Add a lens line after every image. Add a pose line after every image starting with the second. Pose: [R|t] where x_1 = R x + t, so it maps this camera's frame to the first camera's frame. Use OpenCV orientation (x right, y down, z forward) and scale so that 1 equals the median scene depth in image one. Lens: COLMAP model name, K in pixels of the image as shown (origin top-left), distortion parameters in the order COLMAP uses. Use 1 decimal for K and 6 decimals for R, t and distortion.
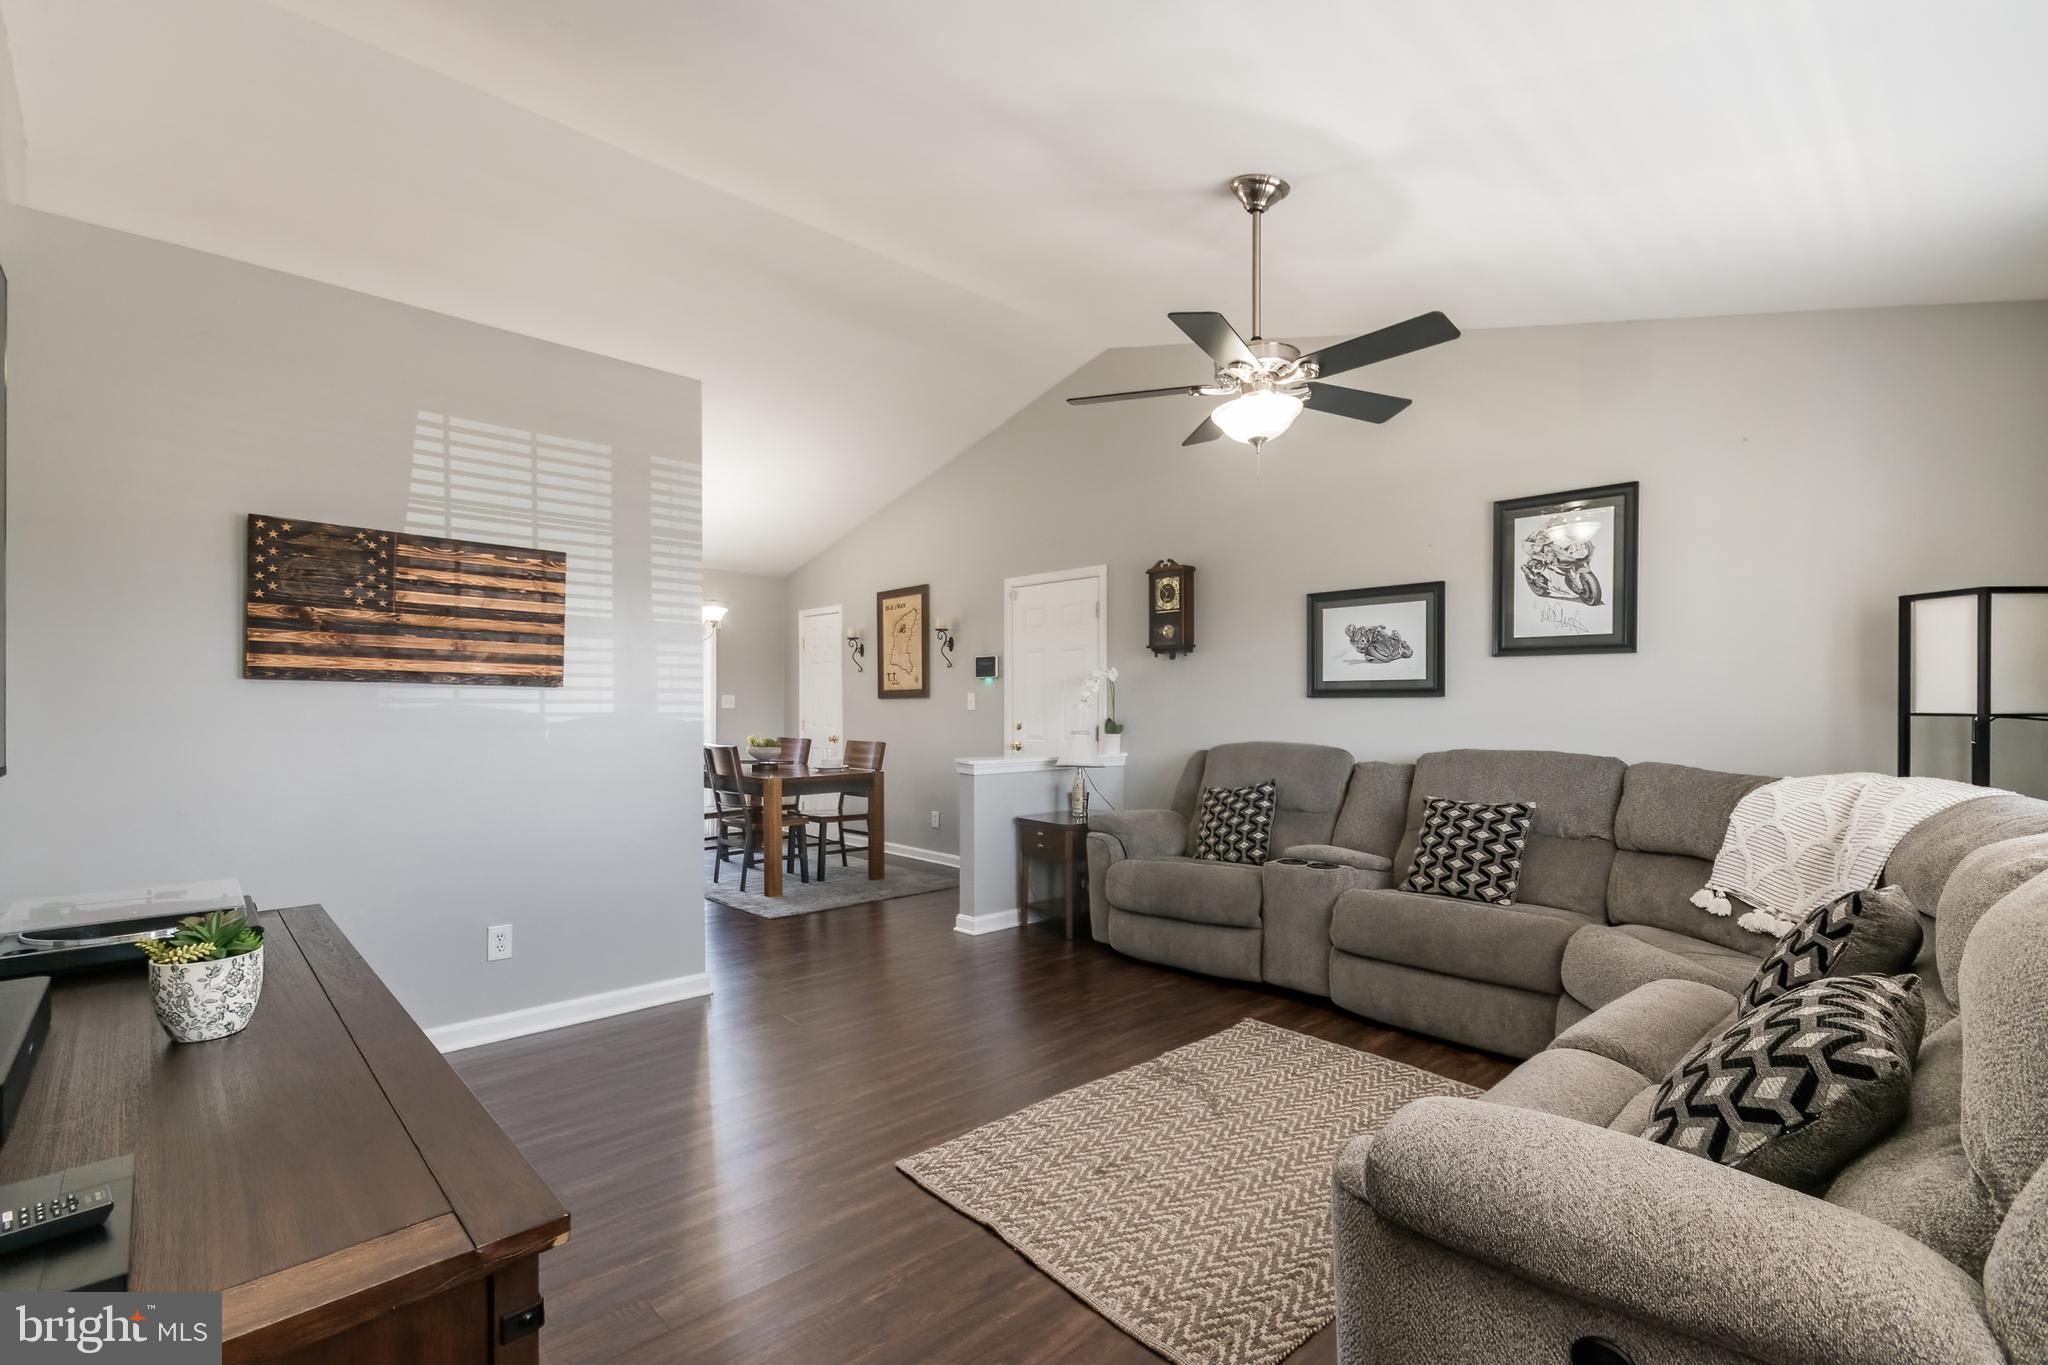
lens RADIAL K [[920.4, 0, 1030.1], [0, 920.4, 699.4], [0, 0, 1]] dist [0.008069, -0.000914]
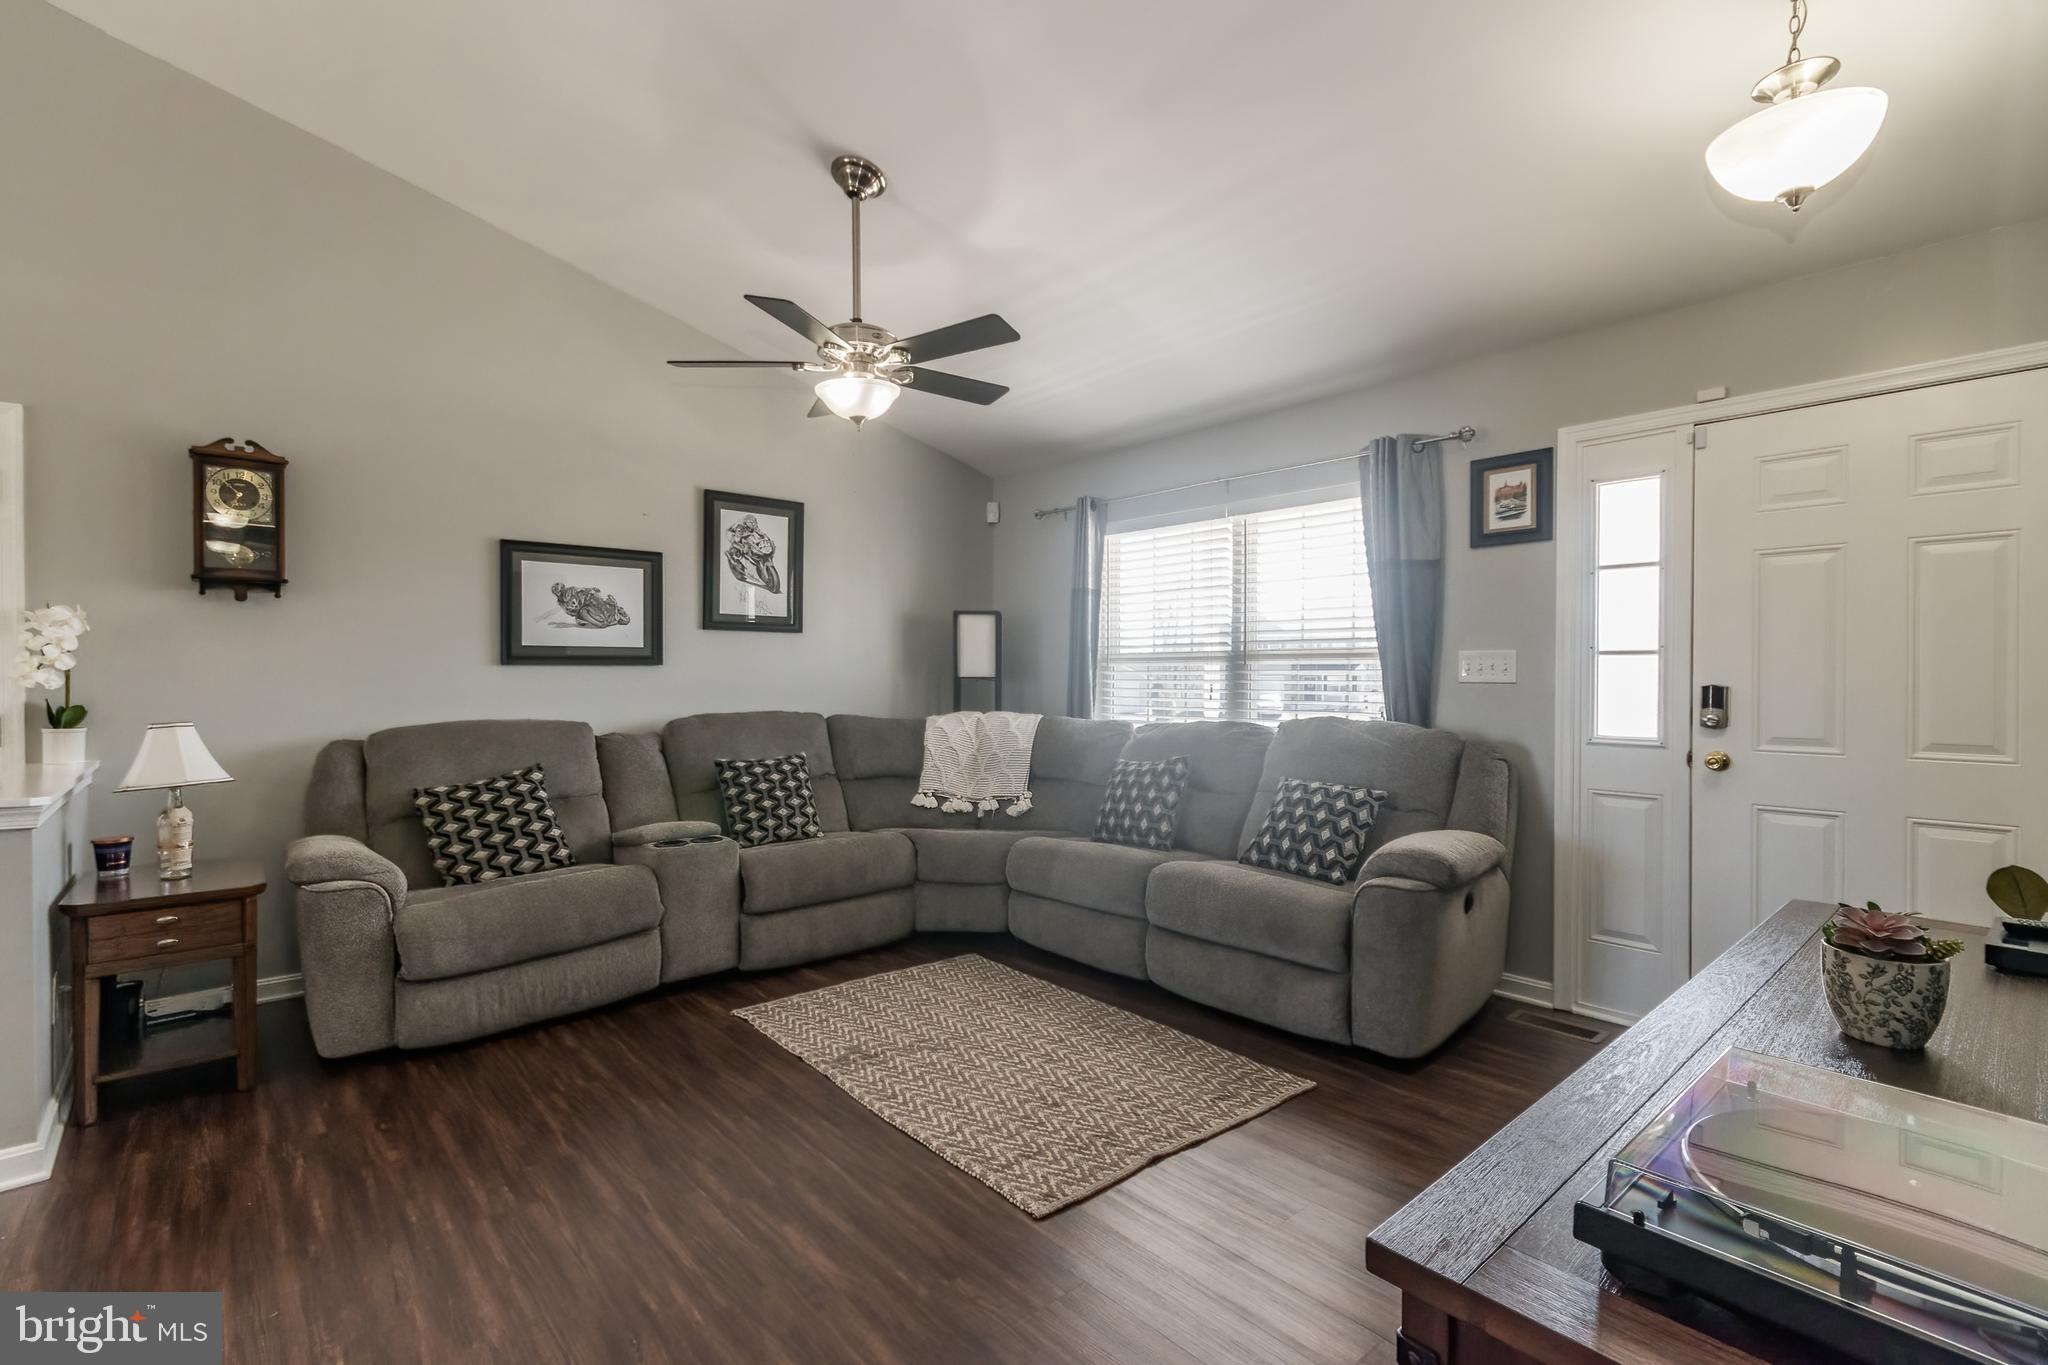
lens RADIAL K [[920.4, 0, 1015.7], [0, 920.4, 673.3], [0, 0, 1]] dist [0.008069, -0.000914]
pose [[0.045376, -0.003462, 0.998964, -0.543758], [-0.005778, 0.999976, 0.003728, 0.000125], [-0.998953, -0.005942, 0.045355, 0.538924]]
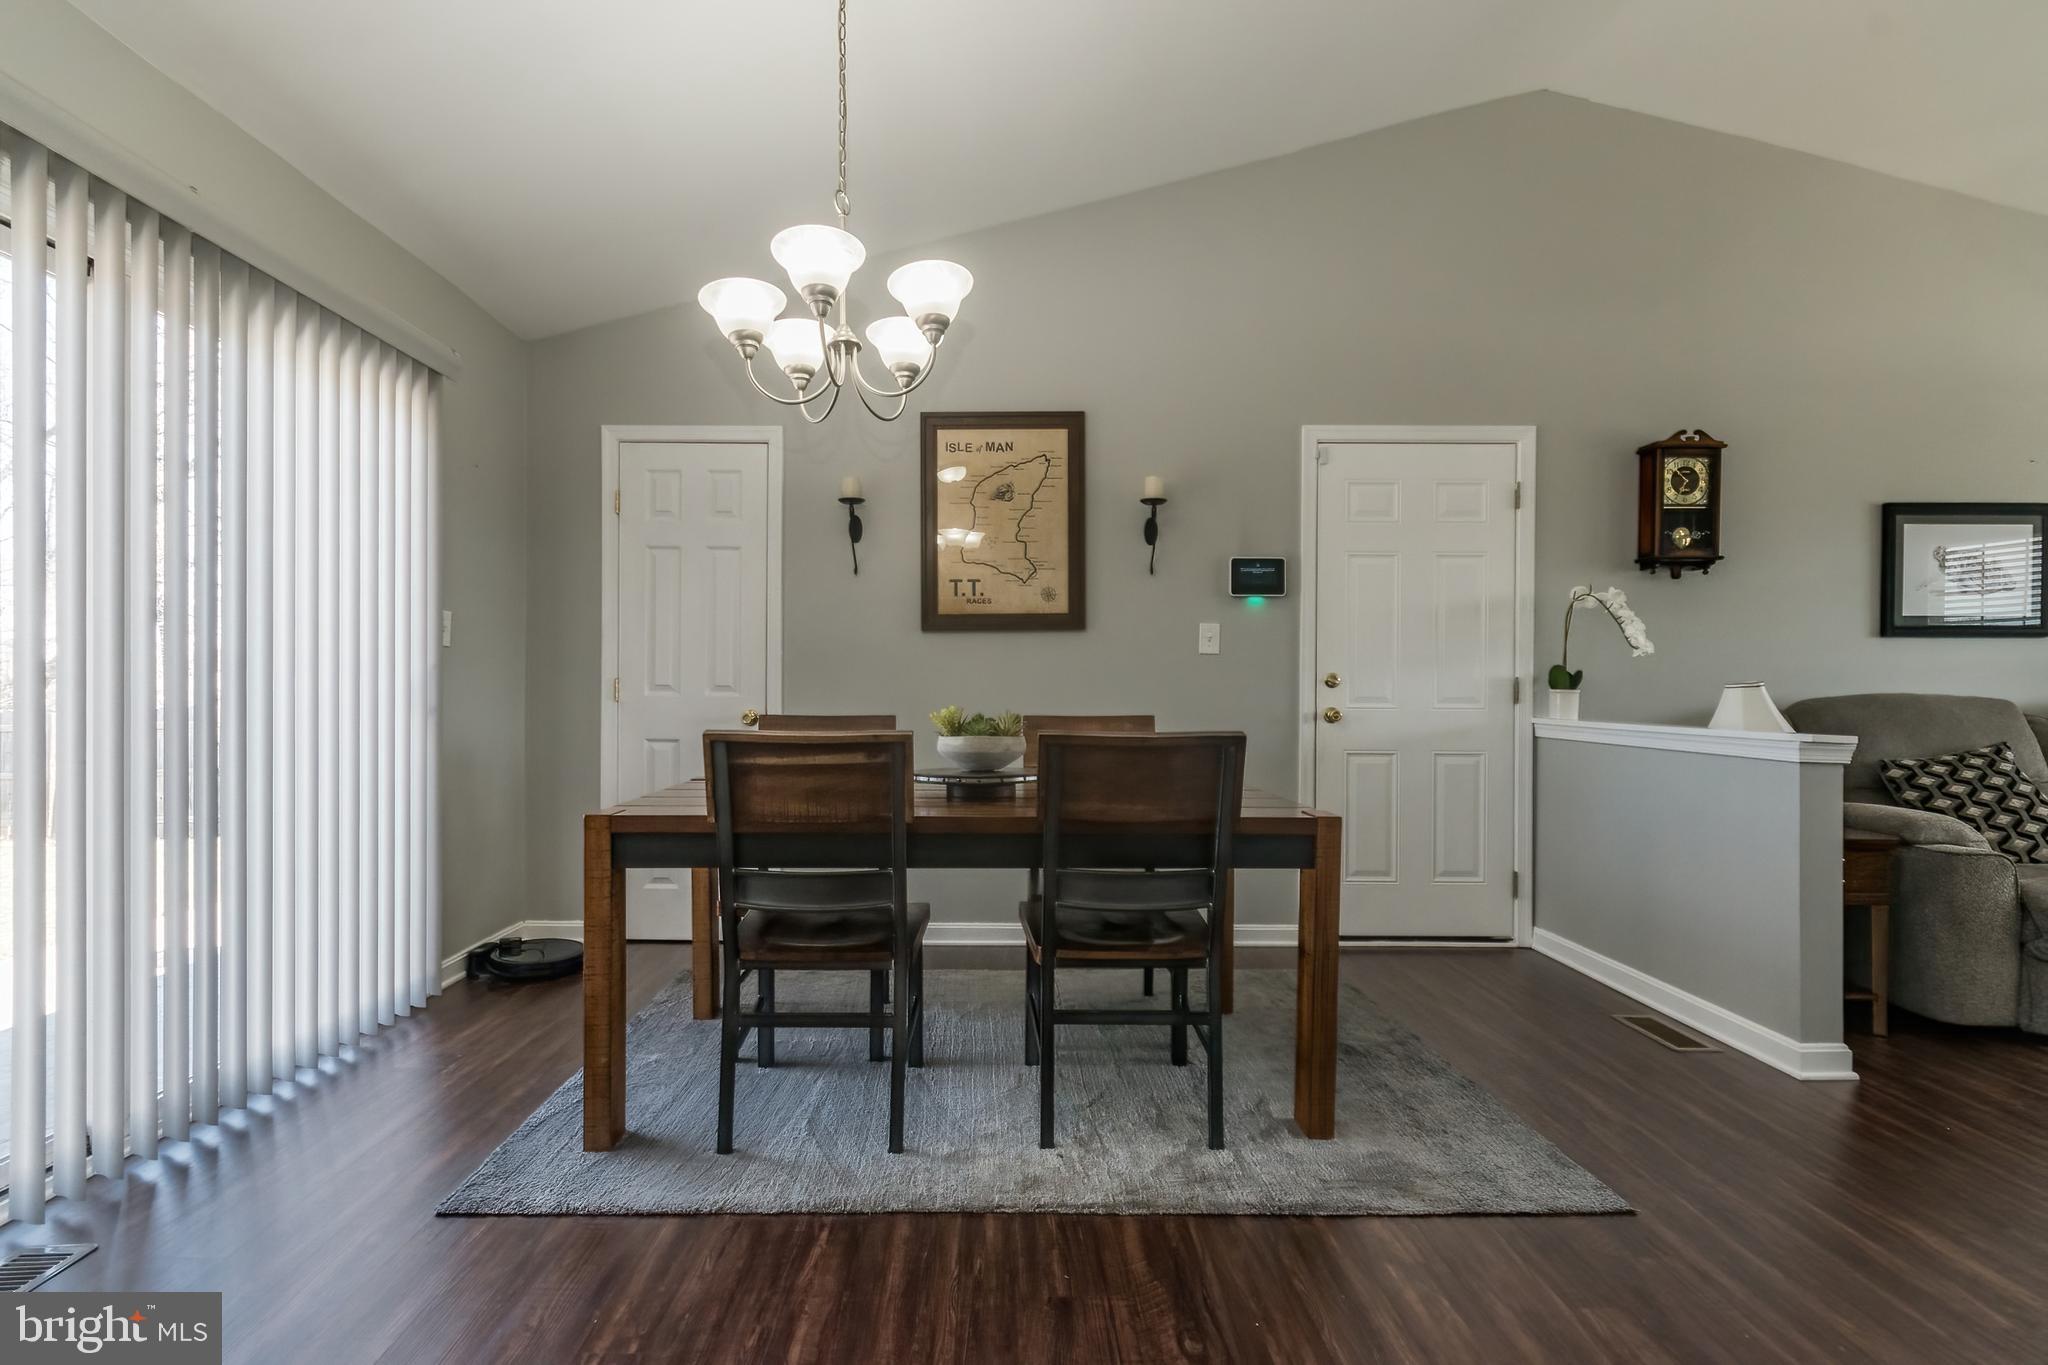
lens RADIAL K [[920.4, 0, 1012.8], [0, 920.4, 682.5], [0, 0, 1]] dist [0.008069, -0.000914]
pose [[0.687271, 0.000927, 0.726400, -0.830105], [-0.006690, 0.999965, 0.005054, 0.040609], [-0.726370, -0.008333, 0.687253, 1.074857]]
